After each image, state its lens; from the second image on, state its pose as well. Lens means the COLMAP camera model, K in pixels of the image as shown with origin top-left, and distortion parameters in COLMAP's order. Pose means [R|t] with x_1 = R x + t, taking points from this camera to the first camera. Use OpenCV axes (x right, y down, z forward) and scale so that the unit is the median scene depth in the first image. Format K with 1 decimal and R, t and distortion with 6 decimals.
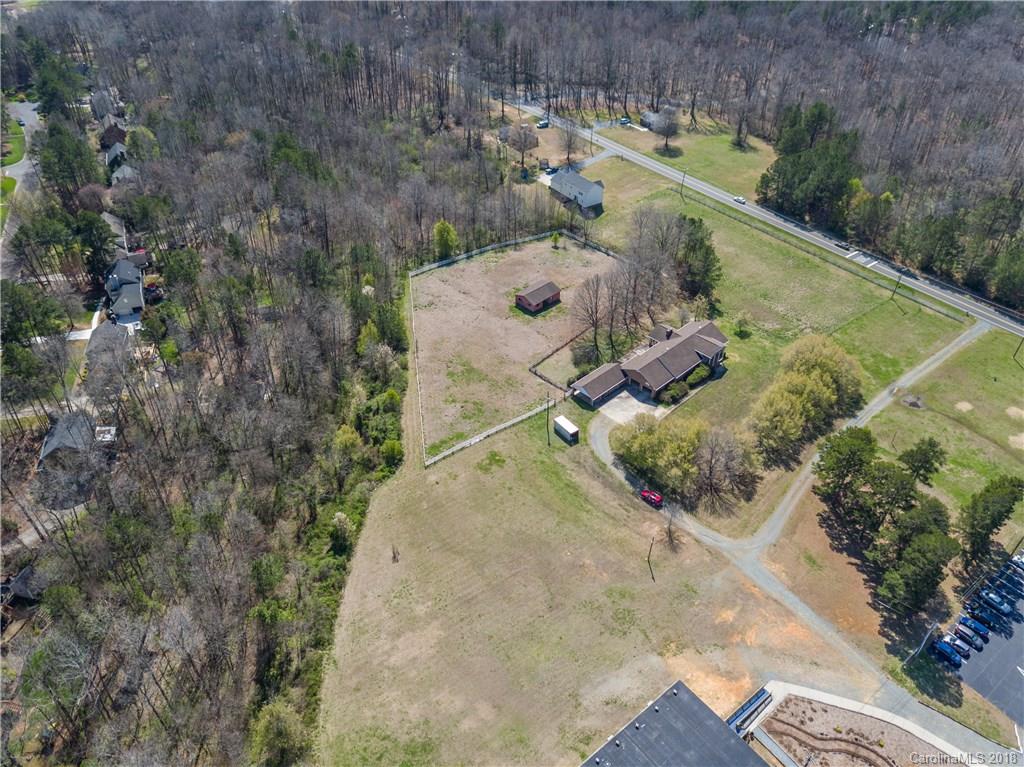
lens RADIAL K [[729.2, 0, 512.0], [0, 729.2, 383.5], [0, 0, 1]] dist [0.002415, 0.001474]
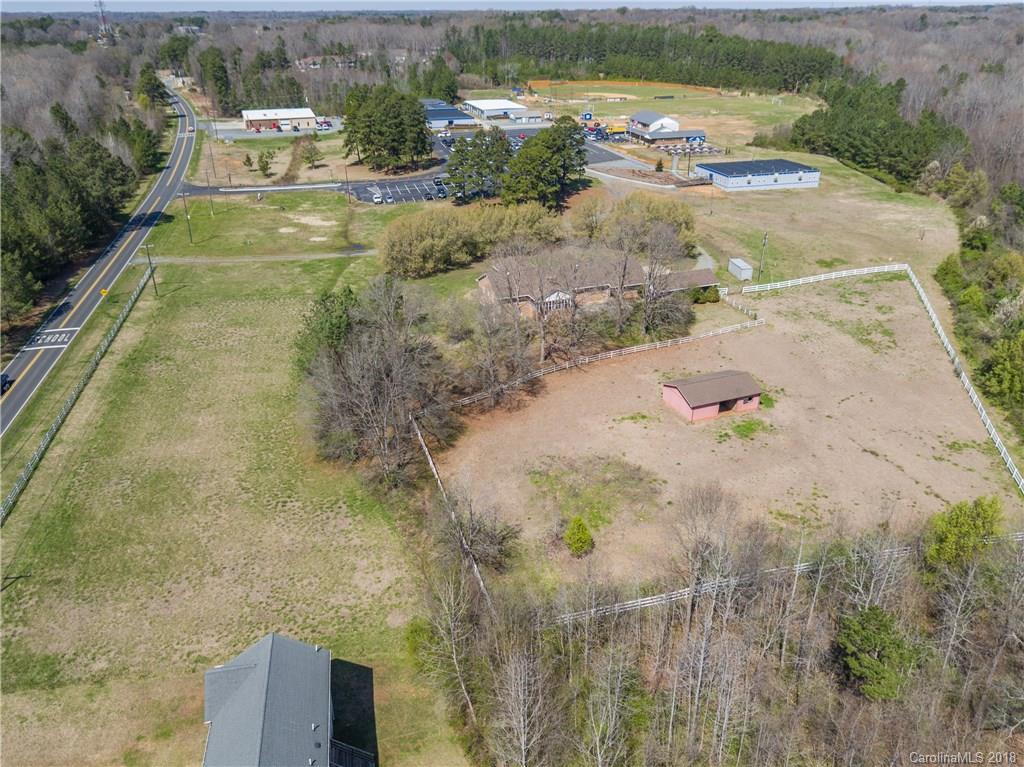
lens RADIAL K [[790.0, 0, 512.0], [0, 790.0, 383.5], [0, 0, 1]] dist [0.007703, 0.000303]
pose [[-0.919459, -0.172739, 0.353208, -0.037157], [0.244396, 0.452616, 0.857560, -0.821452], [-0.308002, 0.874814, -0.373945, 1.669254]]
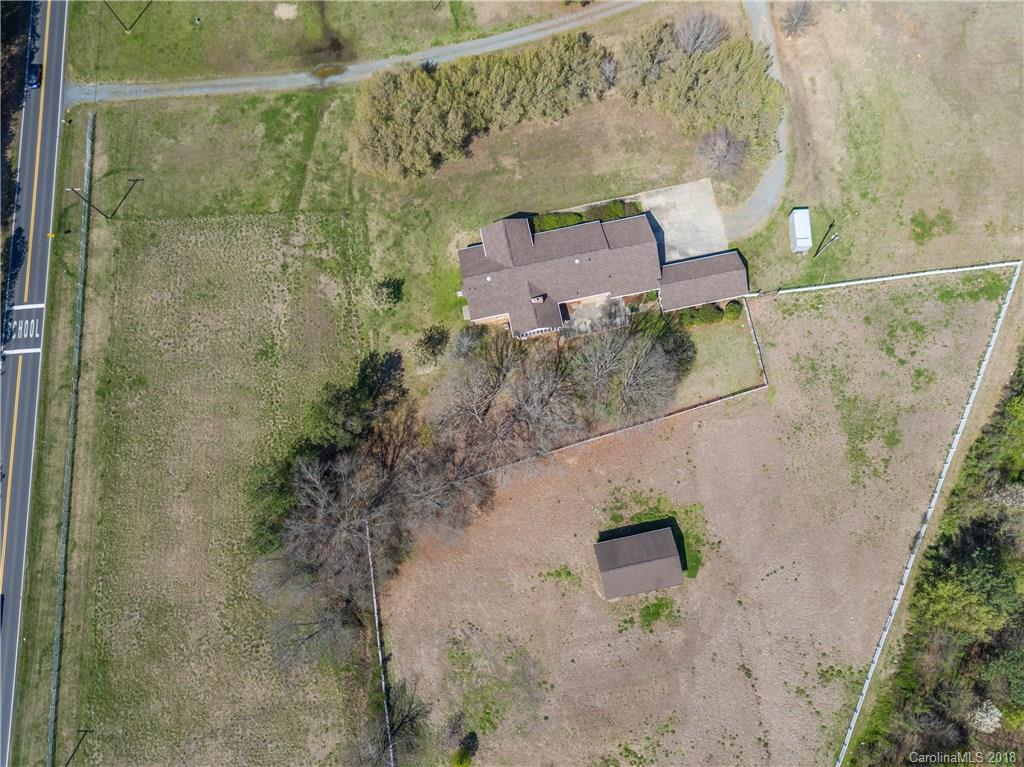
lens RADIAL K [[729.2, 0, 512.0], [0, 729.2, 383.5], [0, 0, 1]] dist [0.002415, 0.001474]
pose [[-0.840877, -0.523556, 0.137170, 0.142419], [0.368831, -0.368844, 0.853181, -0.733484], [-0.396093, 0.768013, 0.503256, 0.925606]]
